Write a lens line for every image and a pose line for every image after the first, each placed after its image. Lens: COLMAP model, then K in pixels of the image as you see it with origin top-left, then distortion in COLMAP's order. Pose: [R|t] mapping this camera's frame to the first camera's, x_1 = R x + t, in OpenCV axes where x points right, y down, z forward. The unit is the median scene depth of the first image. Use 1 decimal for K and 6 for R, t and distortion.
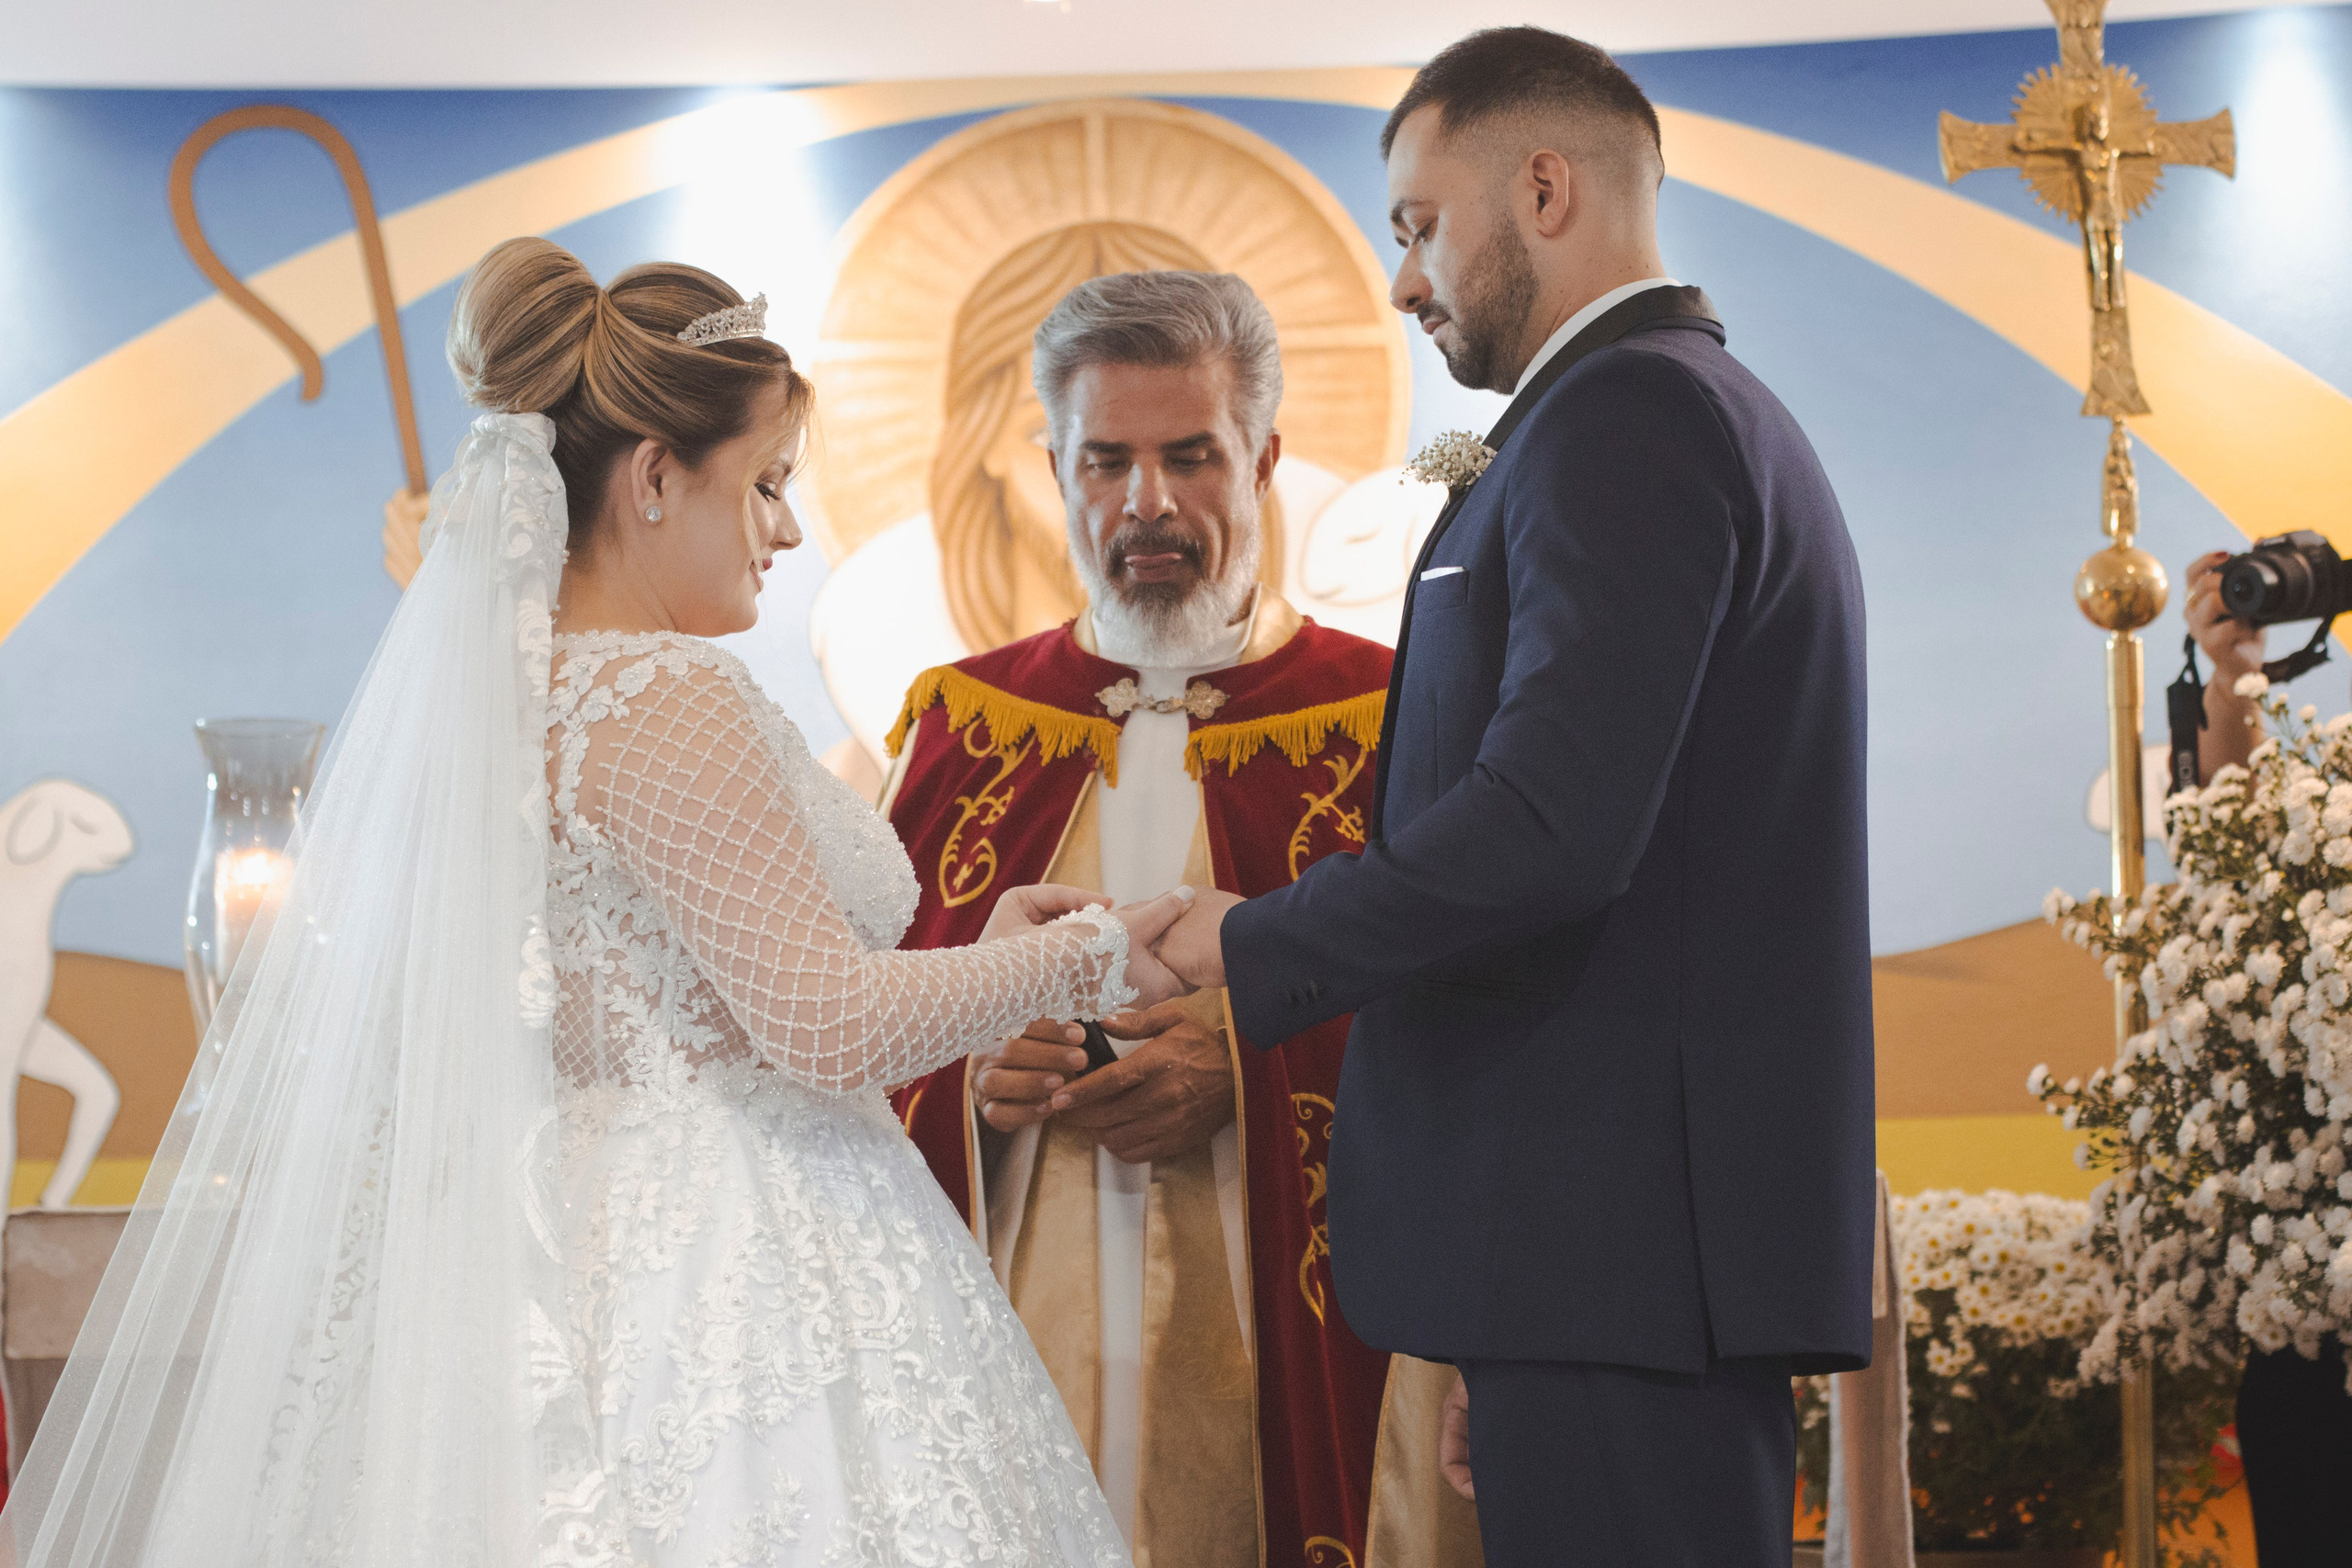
lens RADIAL K [[5791.5, 0, 1184.4], [0, 5791.5, 773.0], [0, 0, 1]] dist [-0.139054, 0.000000]
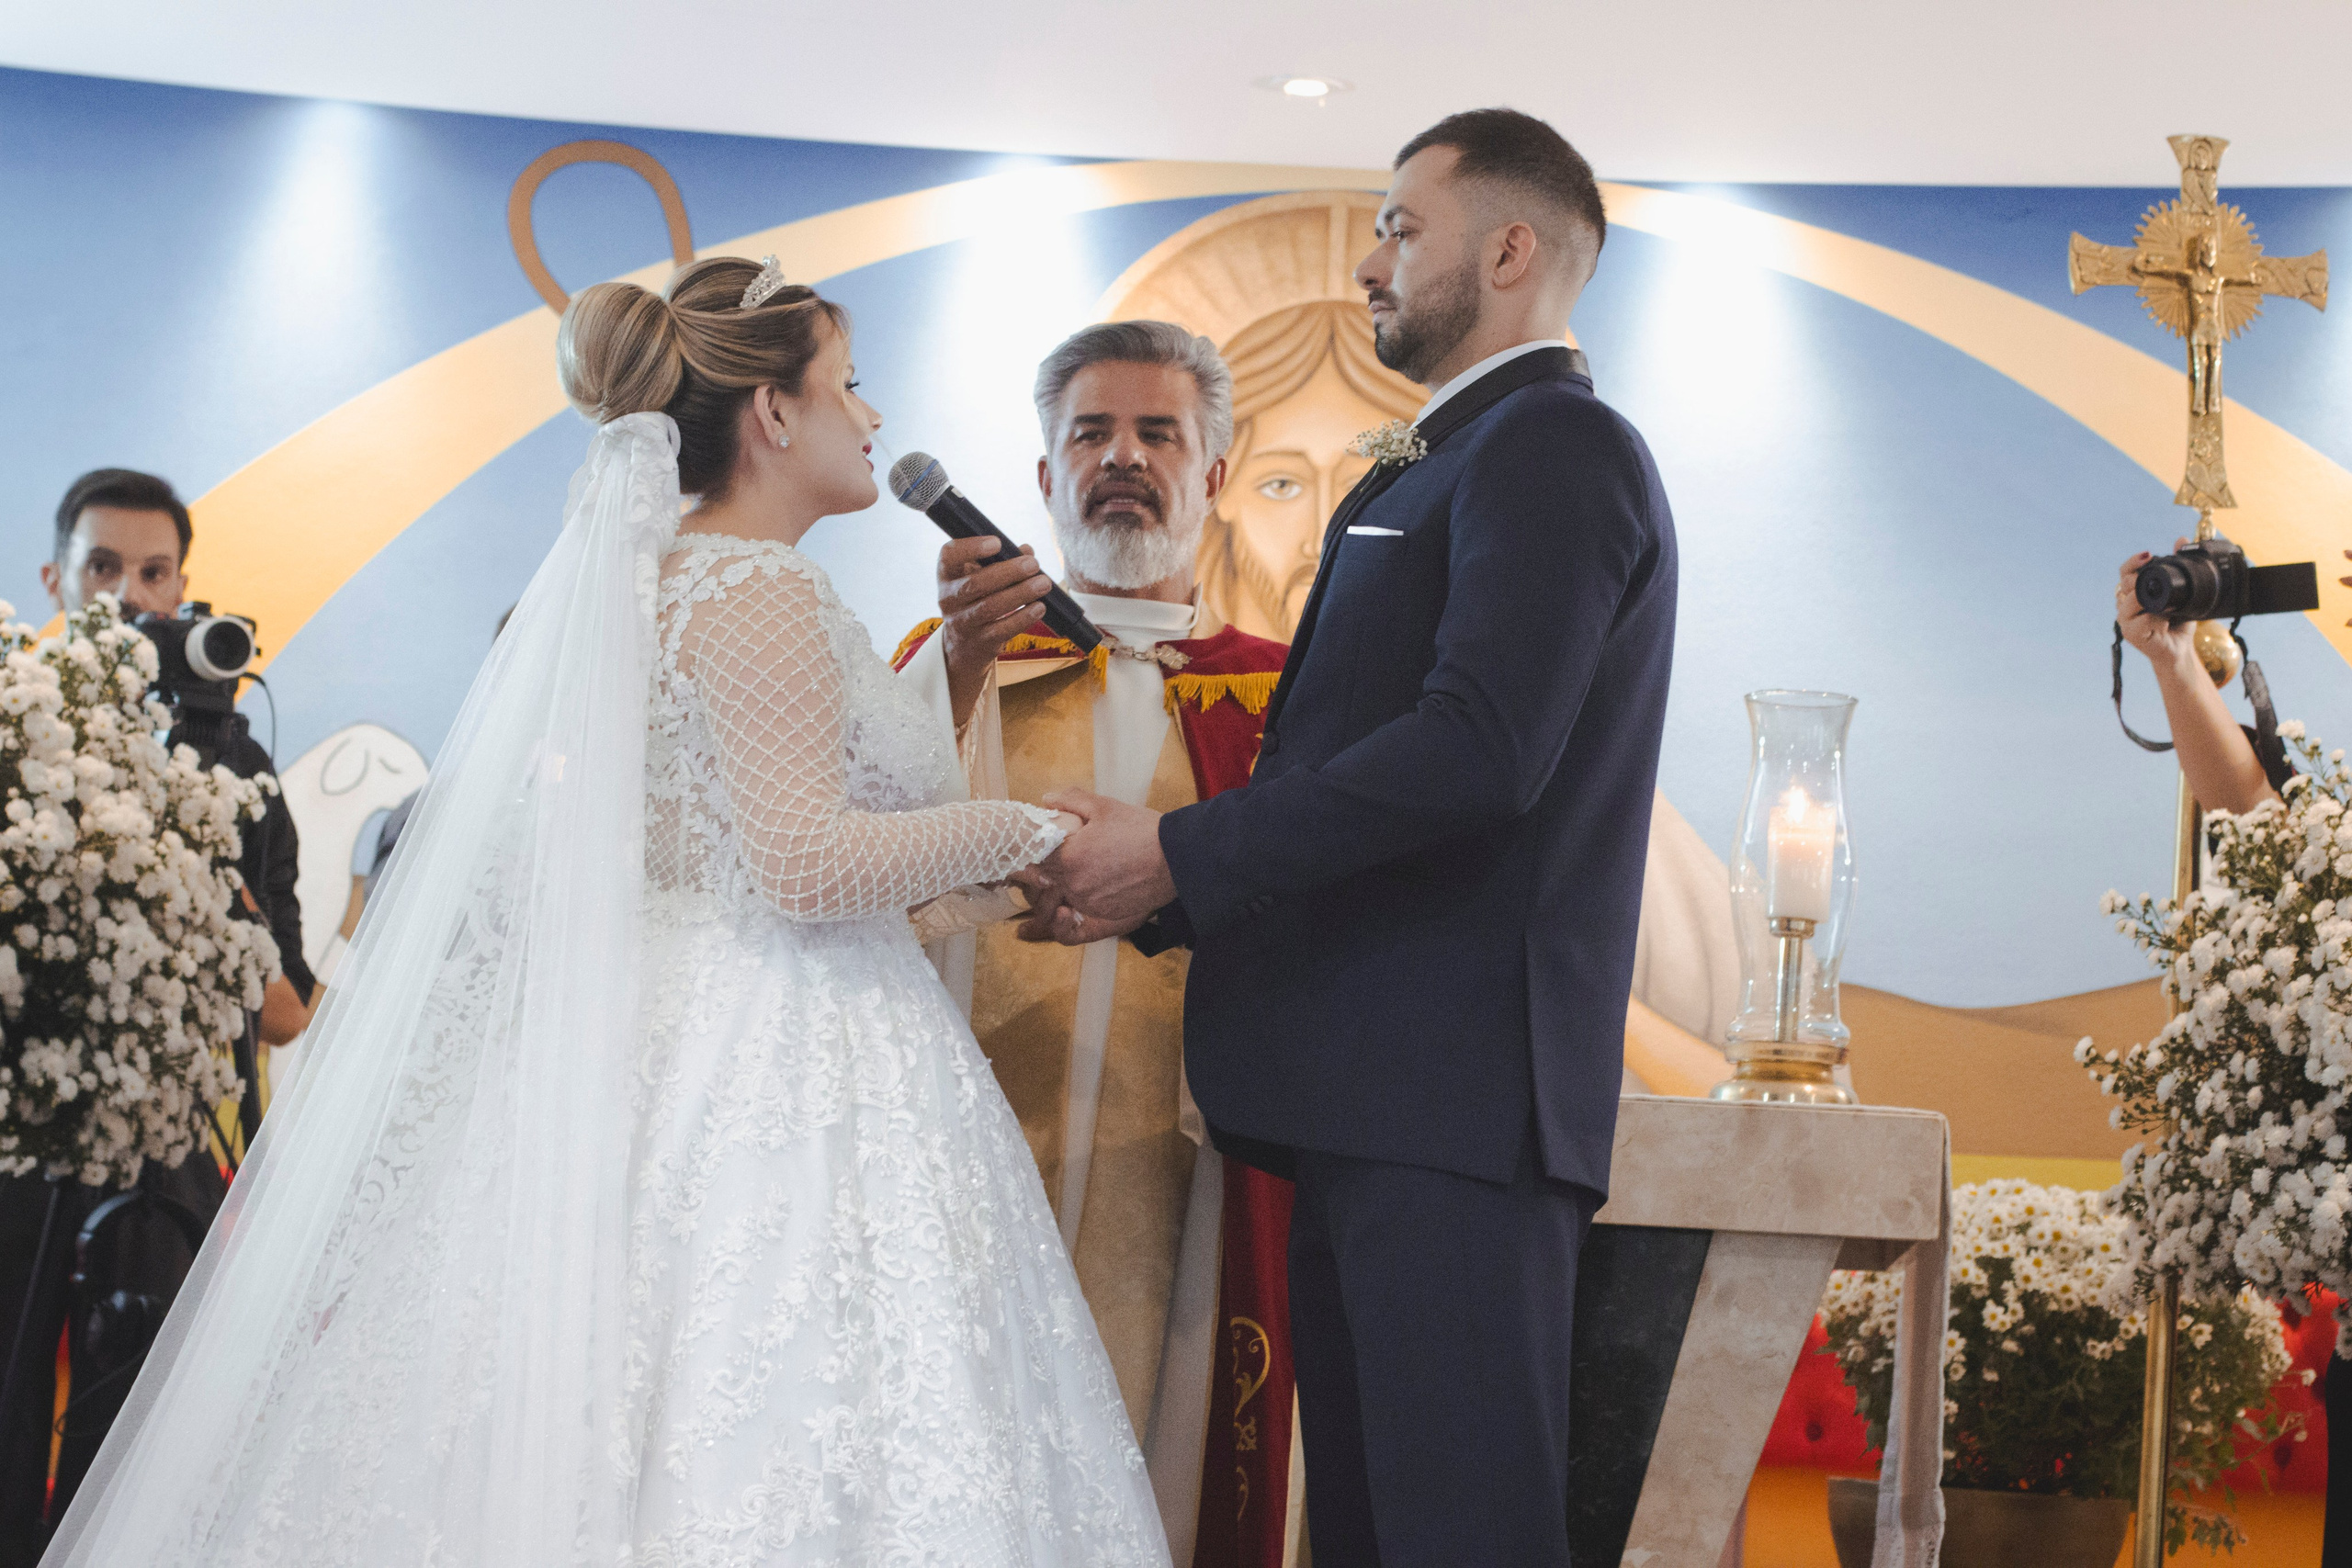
lens RADIAL K [[5791.5, 0, 1172.5], [0, 5791.5, 778.9], [0, 0, 1]] dist [-0.139054, 0.000000]
pose [[0.996351, 0.077782, -0.035138, 0.000572], [-0.078720, 0.996554, -0.026135, 0.042835], [0.032984, 0.028806, 0.999041, -0.173925]]
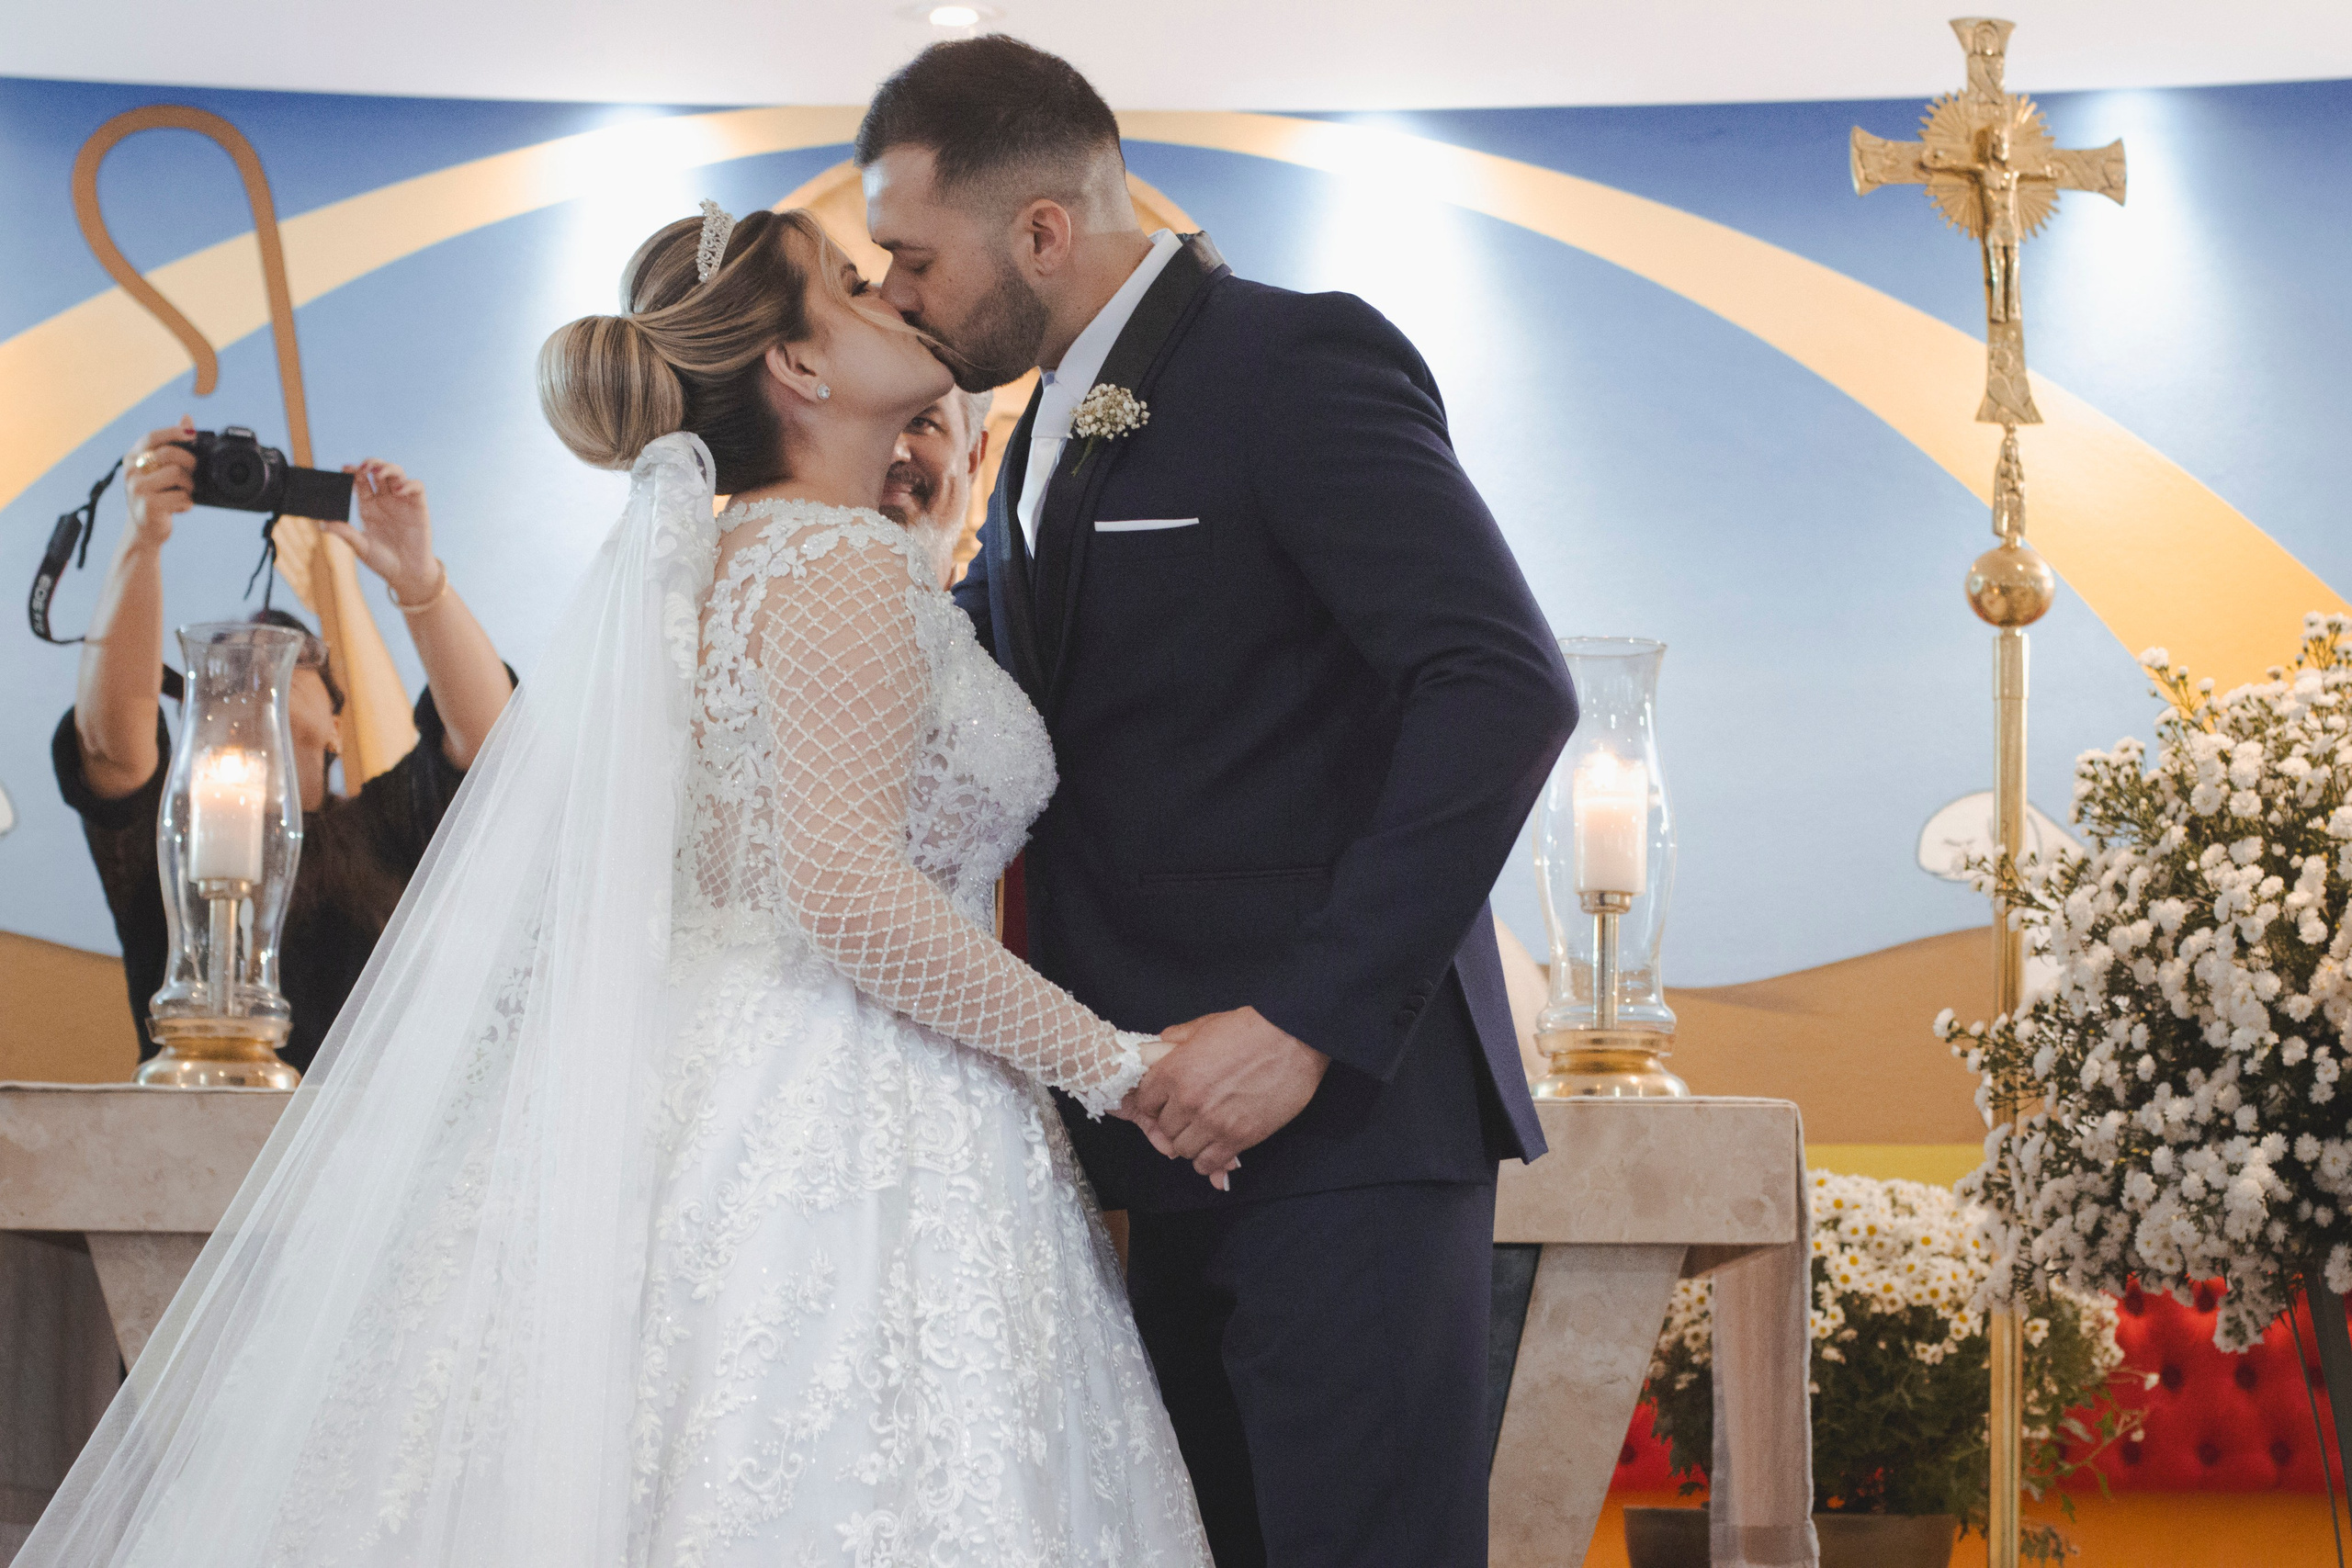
lens RADIAL K [[5791.5, 0, 1168.7], [0, 5791.5, 785.5], [0, 0, 1]] dist [-0.139054, 0.000000]
pose [[0.997759, 0.037002, 0.055741, -0.052460], [-0.035216, 0.998845, -0.032677, 0.048421], [-0.056885, 0.030641, 0.997910, -0.043124]]
